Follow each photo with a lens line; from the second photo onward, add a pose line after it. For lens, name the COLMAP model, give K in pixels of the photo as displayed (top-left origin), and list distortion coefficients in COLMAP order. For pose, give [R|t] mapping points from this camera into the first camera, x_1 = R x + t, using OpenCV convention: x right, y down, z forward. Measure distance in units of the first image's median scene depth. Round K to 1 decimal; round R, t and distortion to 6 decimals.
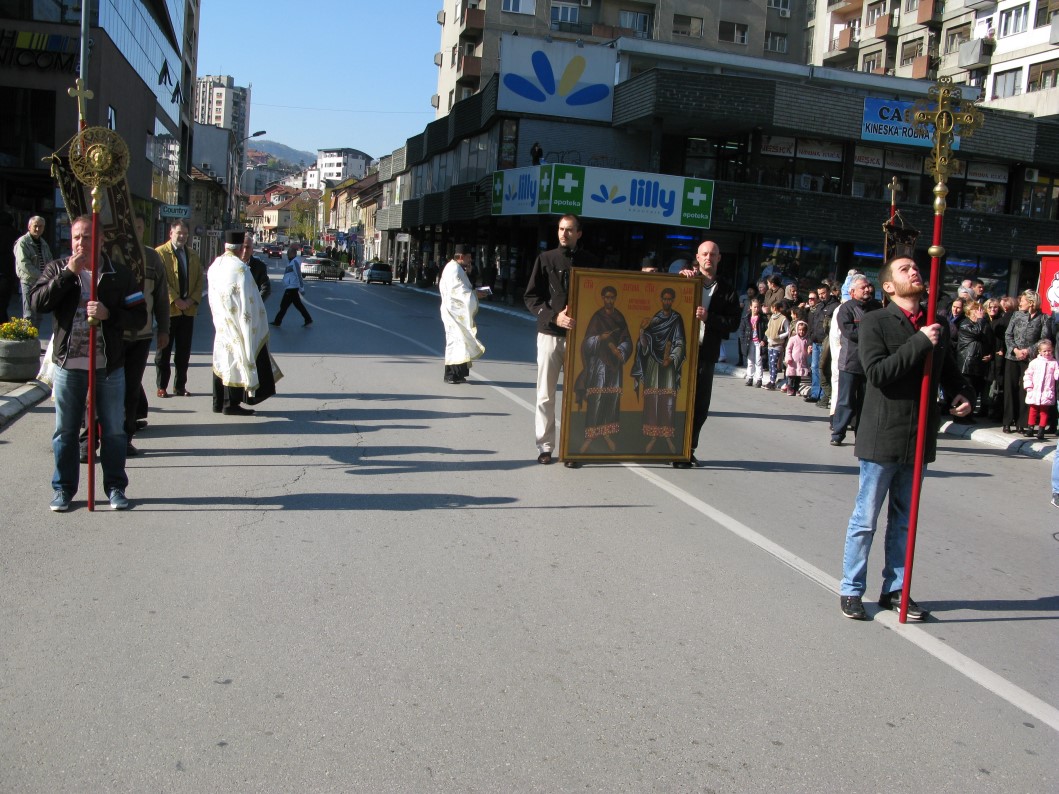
lens RADIAL K [[1063.6, 0, 529.5], [0, 1063.6, 397.0], [0, 0, 1]] dist [-0.208391, 0.241190]
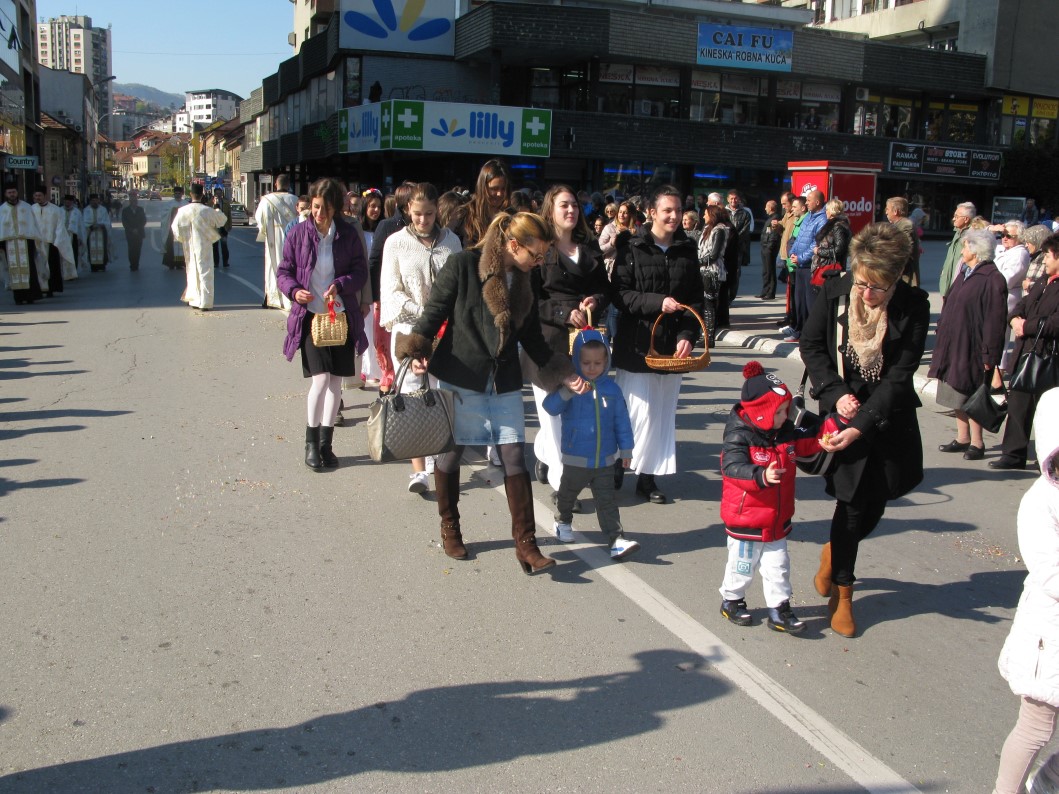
lens RADIAL K [[1063.3, 0, 534.3], [0, 1063.3, 396.3], [0, 0, 1]] dist [-0.210926, 0.249640]
pose [[0.992890, -0.058303, 0.103782, 0.030991], [0.051723, 0.996543, 0.065007, 0.004603], [-0.107213, -0.059177, 0.992473, -0.027619]]
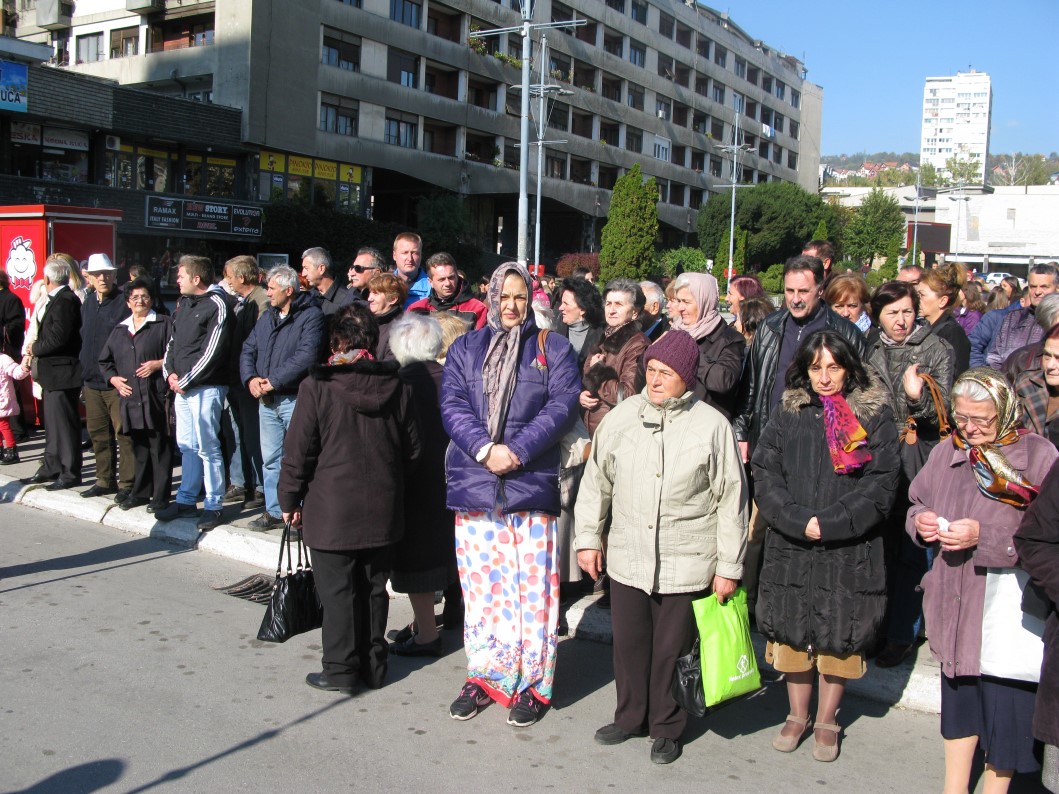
lens RADIAL K [[1063.3, 0, 534.3], [0, 1063.3, 396.3], [0, 0, 1]] dist [-0.210926, 0.249640]
pose [[0.705288, -0.114883, 0.699550, 0.071268], [0.099420, 0.993059, 0.062849, -0.003539], [-0.701915, 0.025222, 0.711814, 0.048149]]
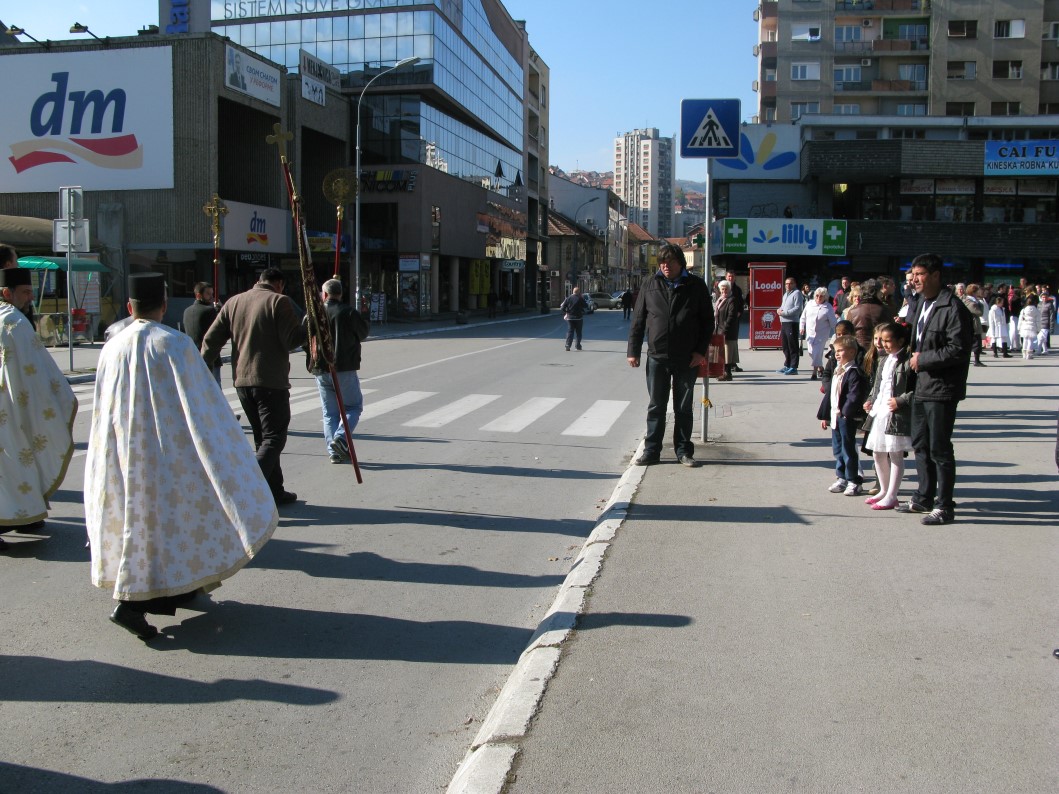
lens RADIAL K [[1063.3, 0, 534.3], [0, 1063.3, 396.3], [0, 0, 1]] dist [-0.210926, 0.249640]
pose [[0.913403, -0.020497, -0.406539, 0.297972], [0.006101, 0.999309, -0.036674, 0.058540], [0.407010, 0.031018, 0.912897, -0.330795]]
